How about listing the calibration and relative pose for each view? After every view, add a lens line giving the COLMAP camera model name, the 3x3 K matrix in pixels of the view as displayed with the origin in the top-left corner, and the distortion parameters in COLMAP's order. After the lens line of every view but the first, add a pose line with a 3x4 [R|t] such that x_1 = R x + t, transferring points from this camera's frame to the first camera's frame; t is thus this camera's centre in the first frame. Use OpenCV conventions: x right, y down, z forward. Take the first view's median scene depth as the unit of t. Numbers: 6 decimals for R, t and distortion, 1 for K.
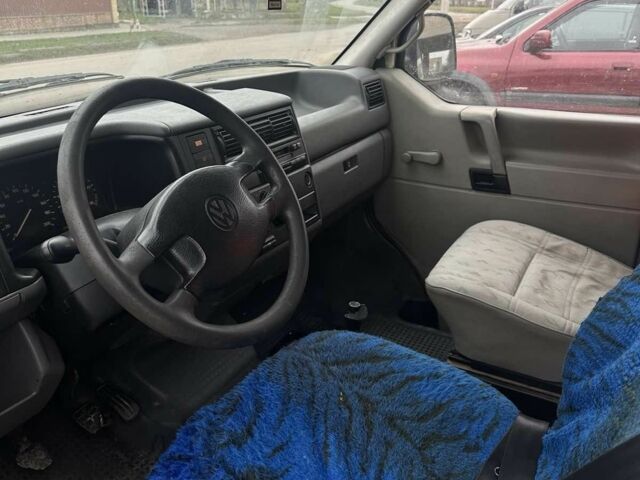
lens RADIAL K [[604.0, 0, 320.0], [0, 604.0, 240.0], [0, 0, 1]] dist [0.159435, -0.295425]
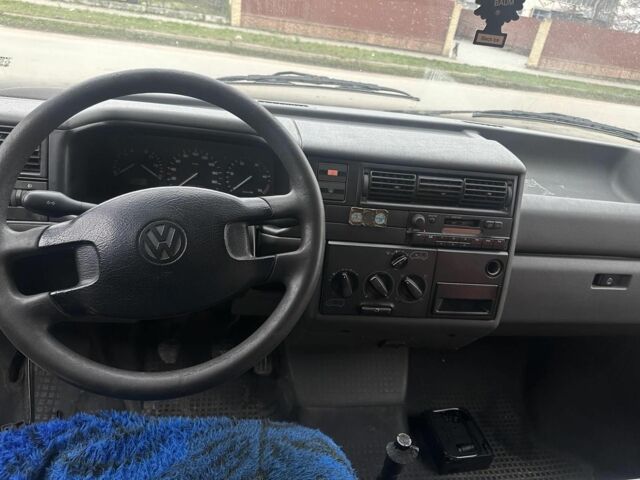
lens RADIAL K [[459.4, 0, 320.0], [0, 459.4, 240.0], [0, 0, 1]] dist [-0.000091, -0.002186]
pose [[0.591466, 0.442233, -0.674239, 0.242094], [-0.424148, 0.881785, 0.206285, -0.166721], [0.685760, 0.163967, 0.709118, 0.430954]]
